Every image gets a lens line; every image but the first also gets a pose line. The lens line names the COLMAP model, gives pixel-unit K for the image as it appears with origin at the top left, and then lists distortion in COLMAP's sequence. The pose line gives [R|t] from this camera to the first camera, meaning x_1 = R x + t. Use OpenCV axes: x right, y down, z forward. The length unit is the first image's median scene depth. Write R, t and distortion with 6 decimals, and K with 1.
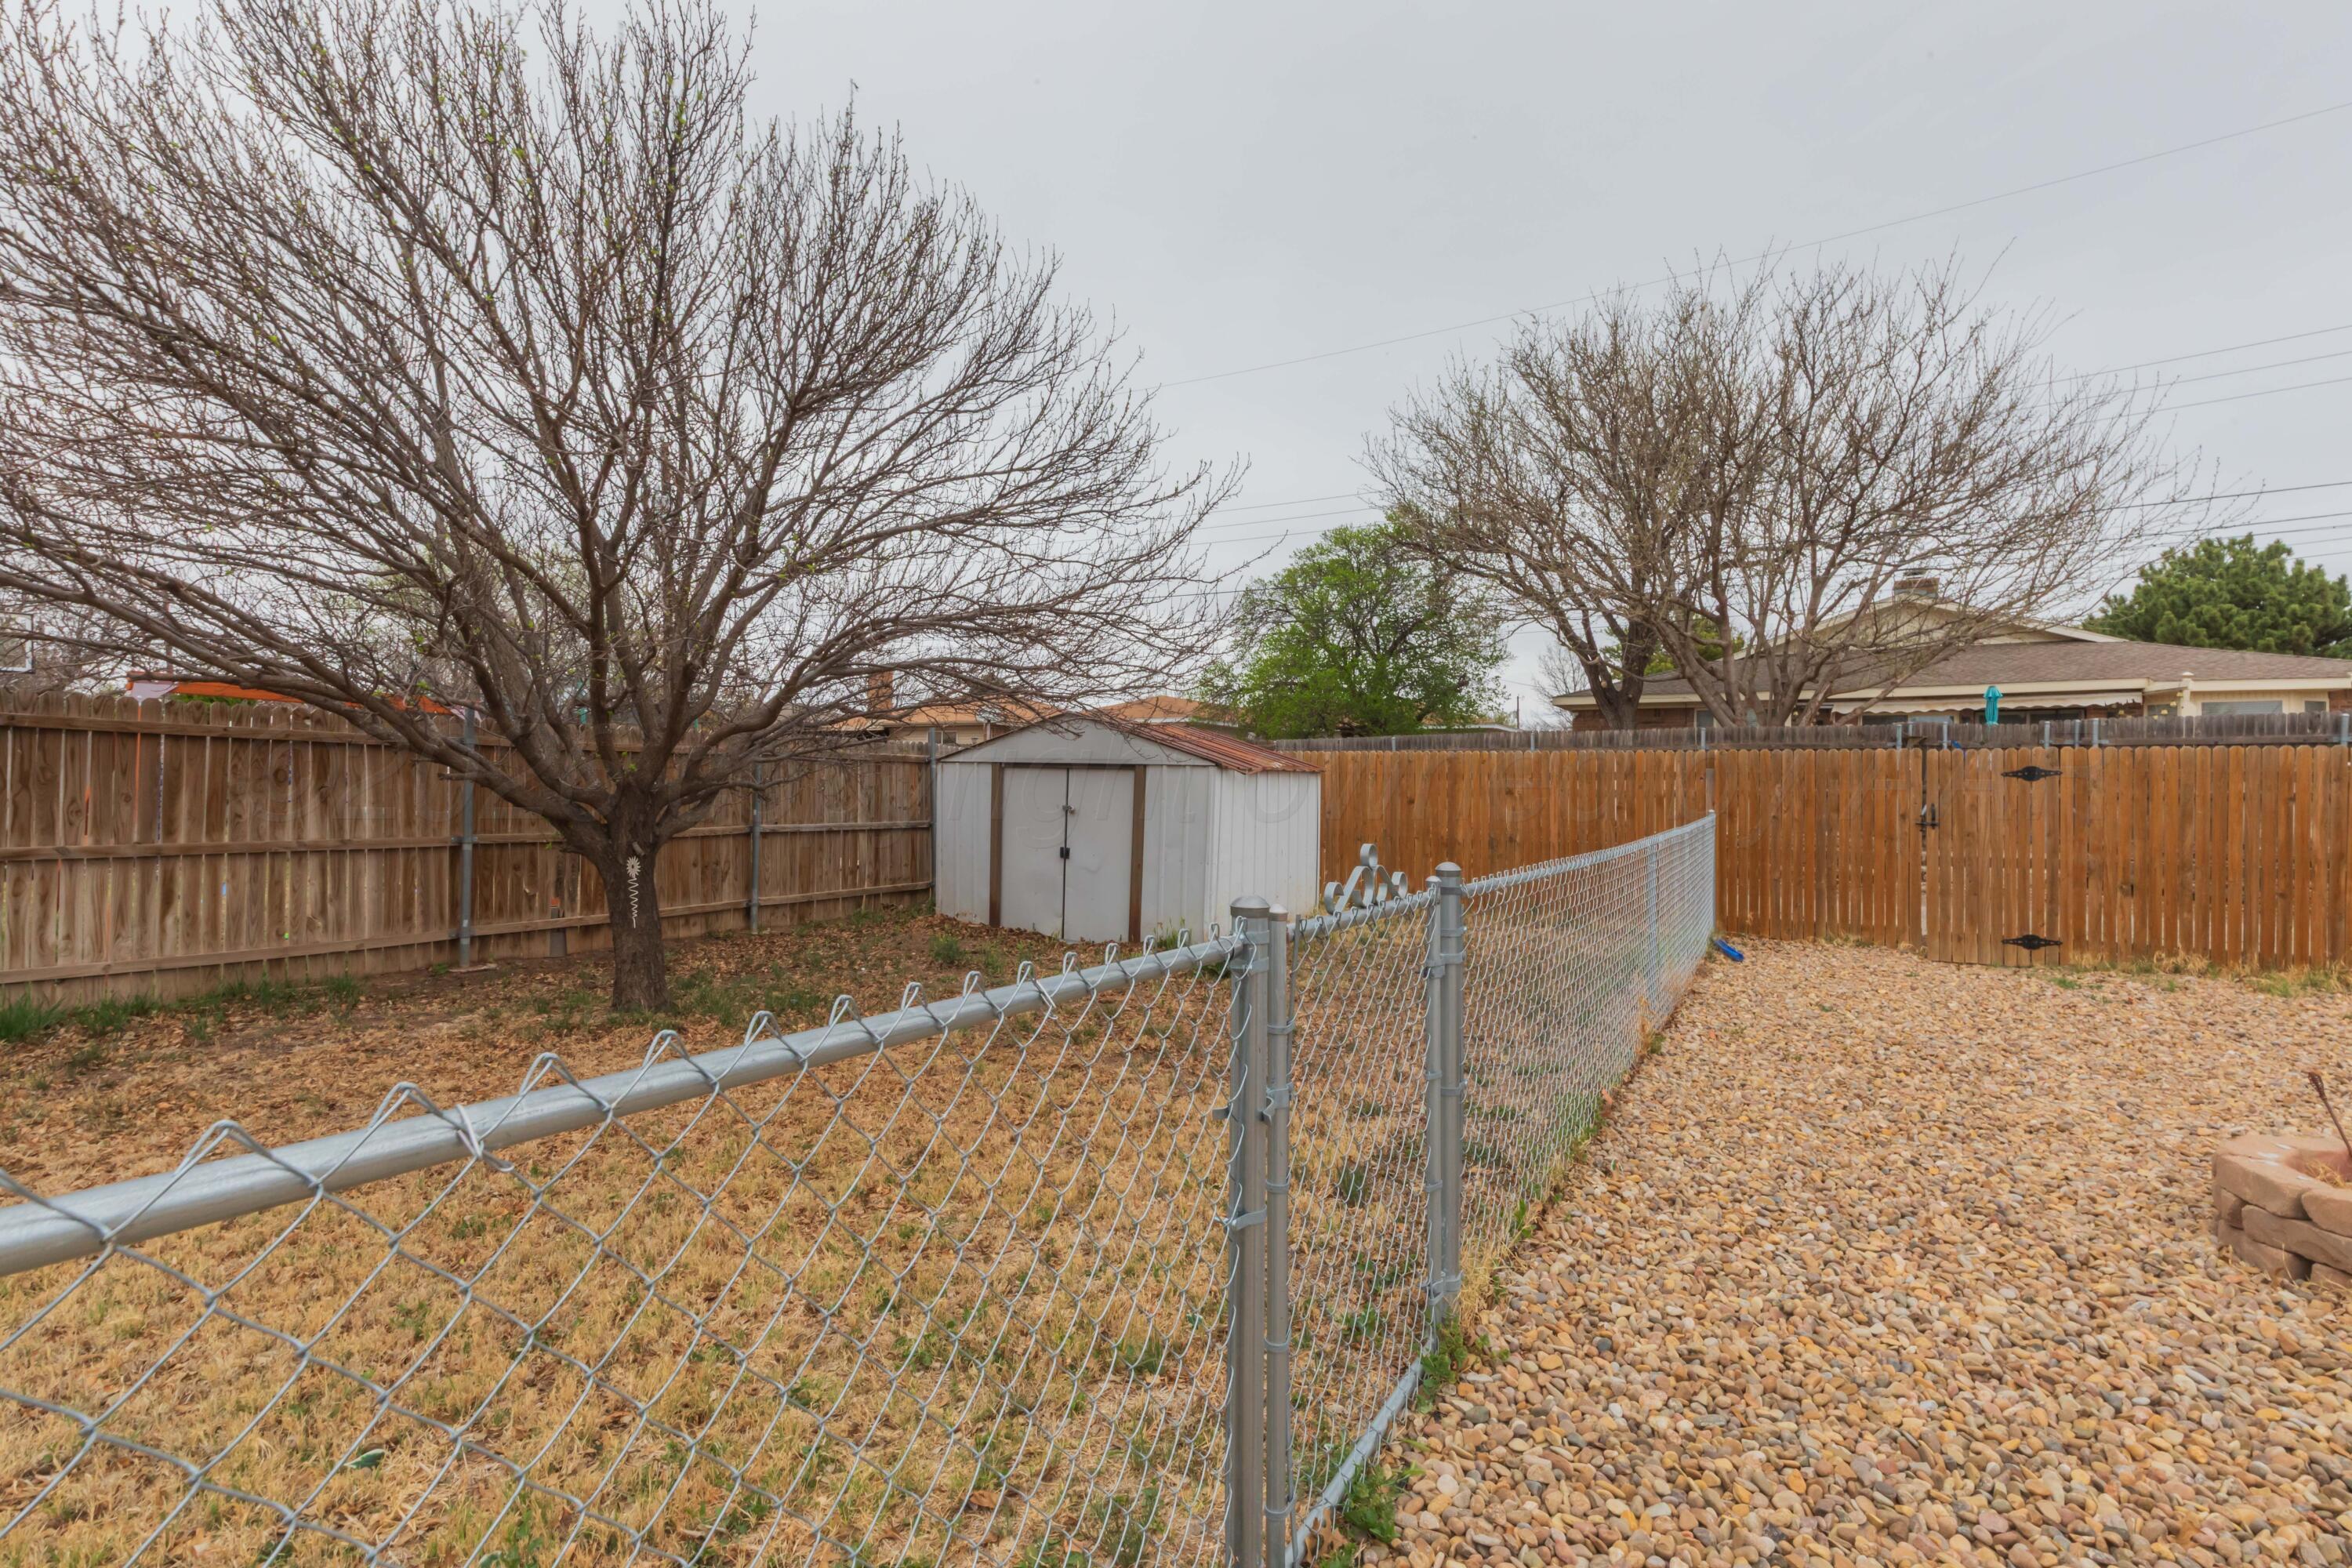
lens RADIAL K [[1031.1, 0, 1176.0], [0, 1031.1, 784.0], [0, 0, 1]] dist [-0.000837, -0.000628]
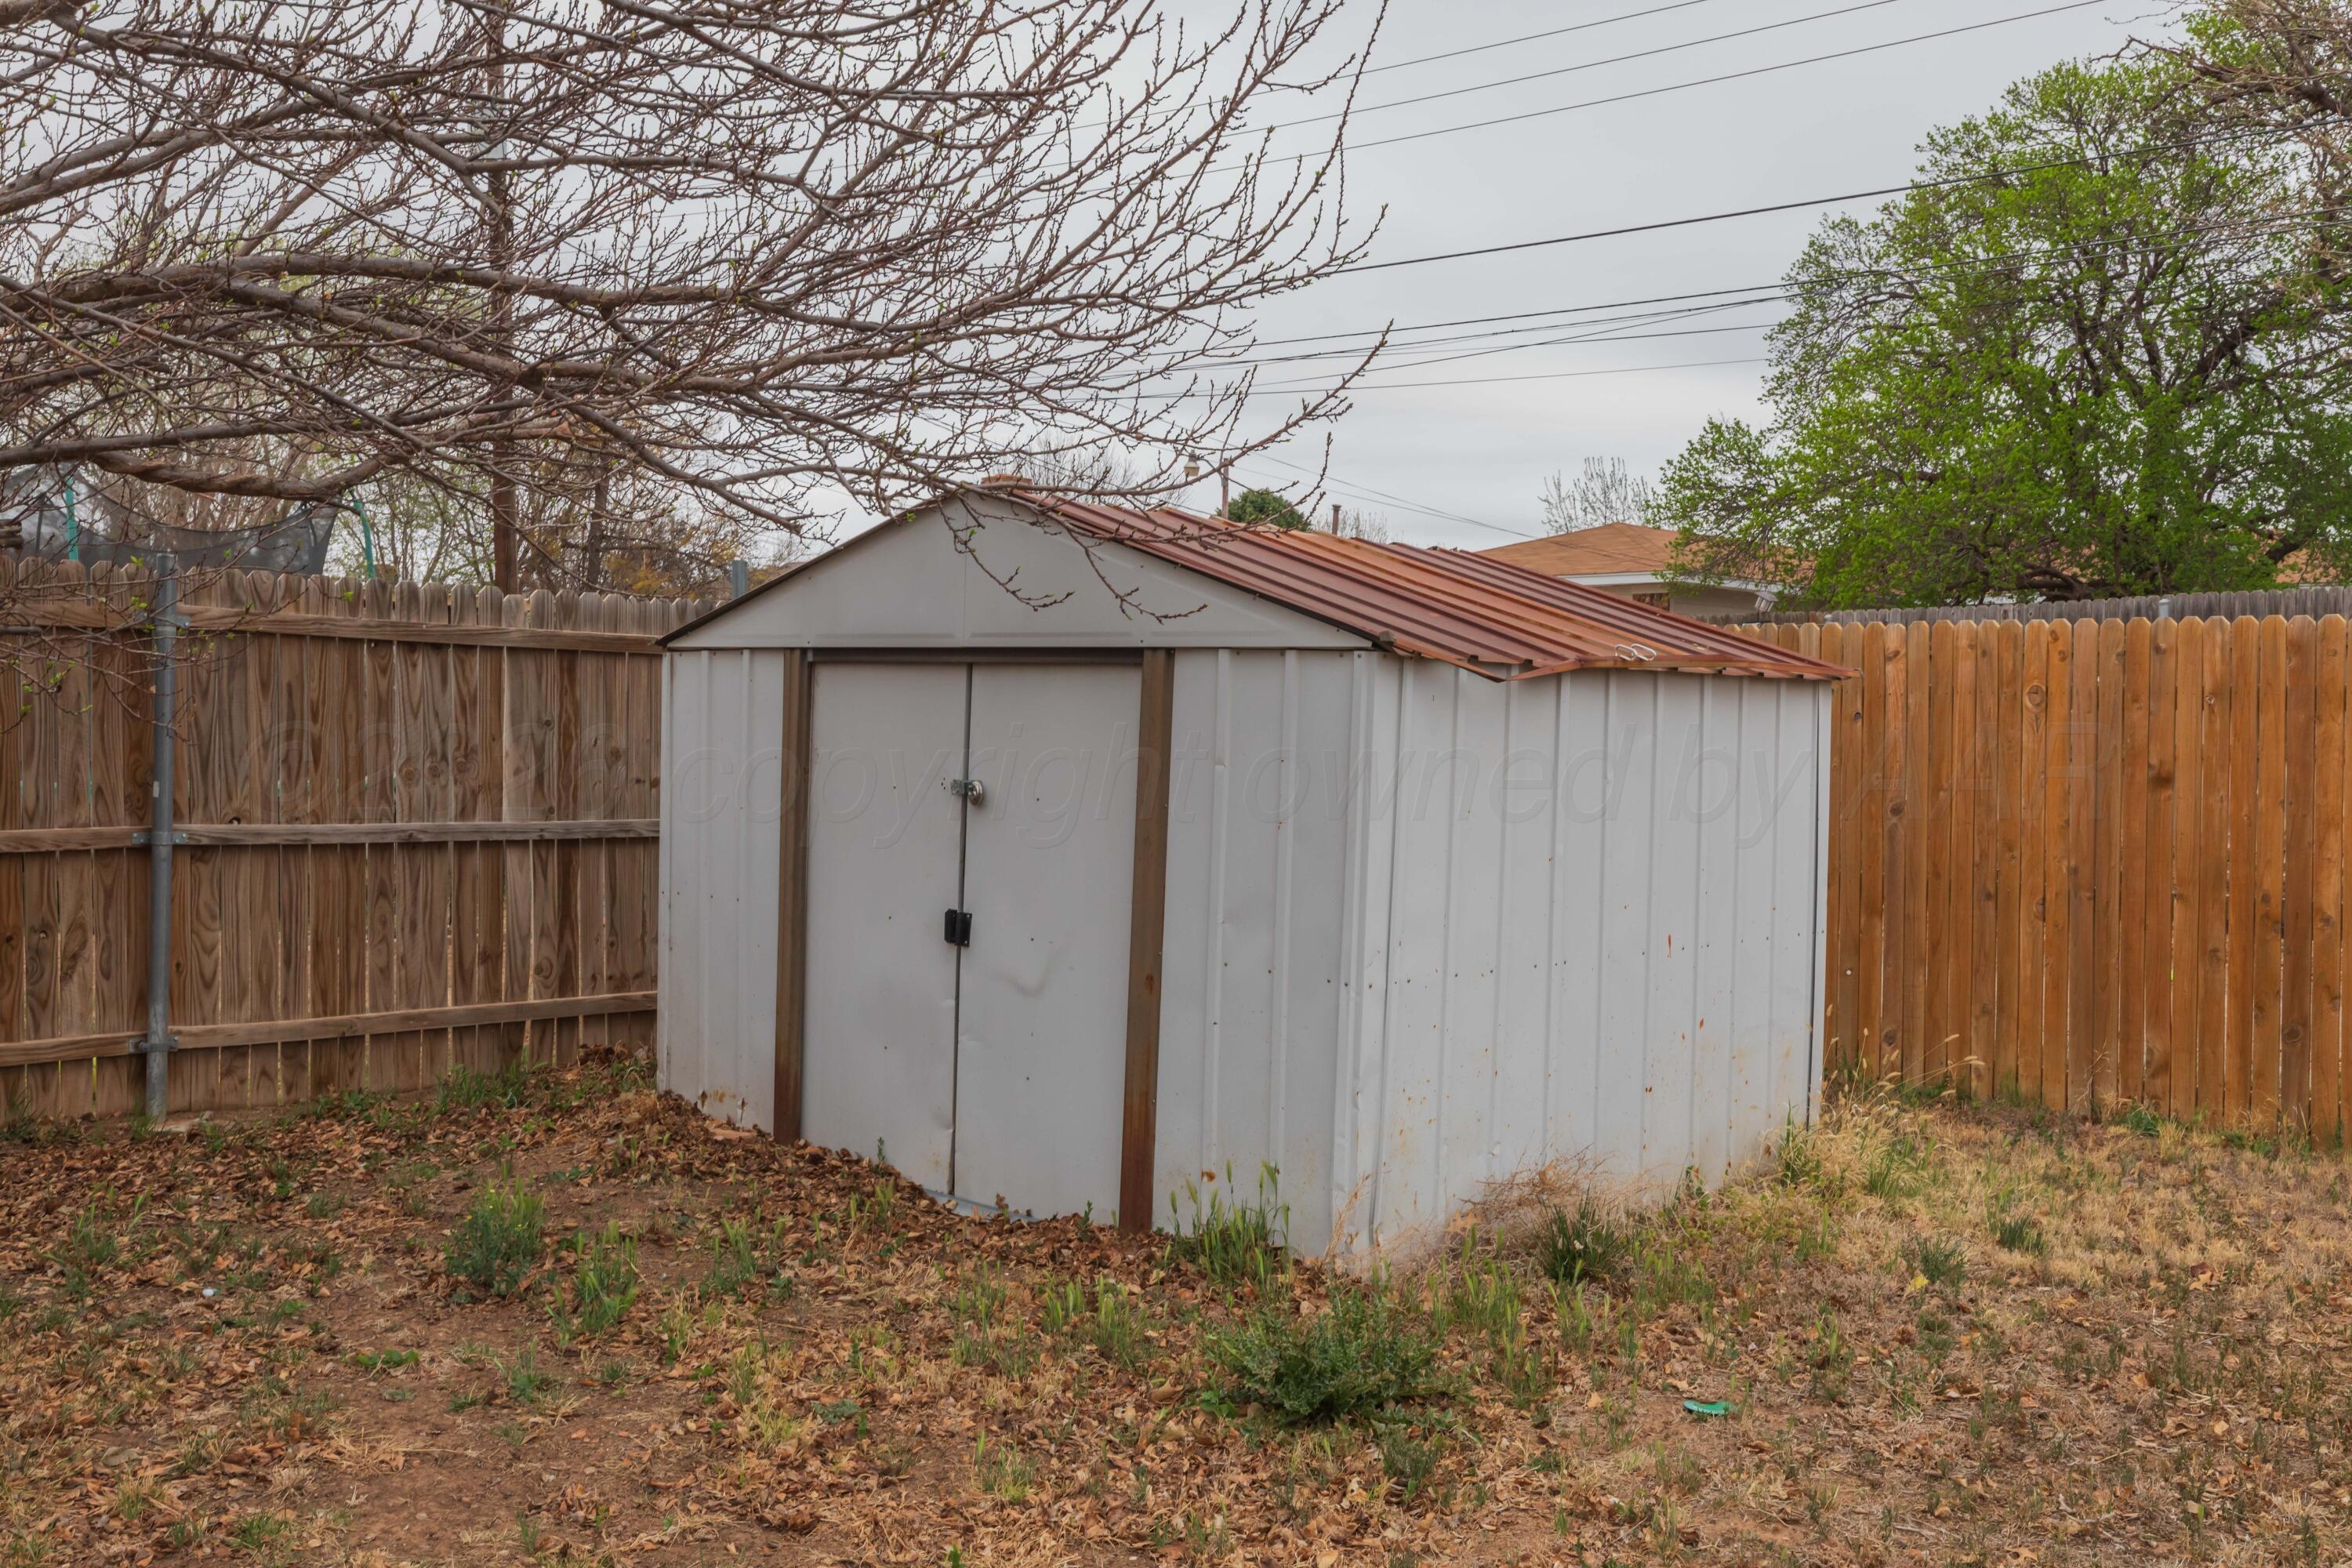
lens RADIAL K [[2186.6, 0, 1176.0], [0, 2186.6, 784.0], [0, 0, 1]] dist [0.004384, -0.005253]
pose [[0.970323, 0.011771, -0.241524, 0.108487], [-0.006425, 0.999717, 0.022908, 0.005783], [0.241726, -0.020677, 0.970124, 0.327449]]
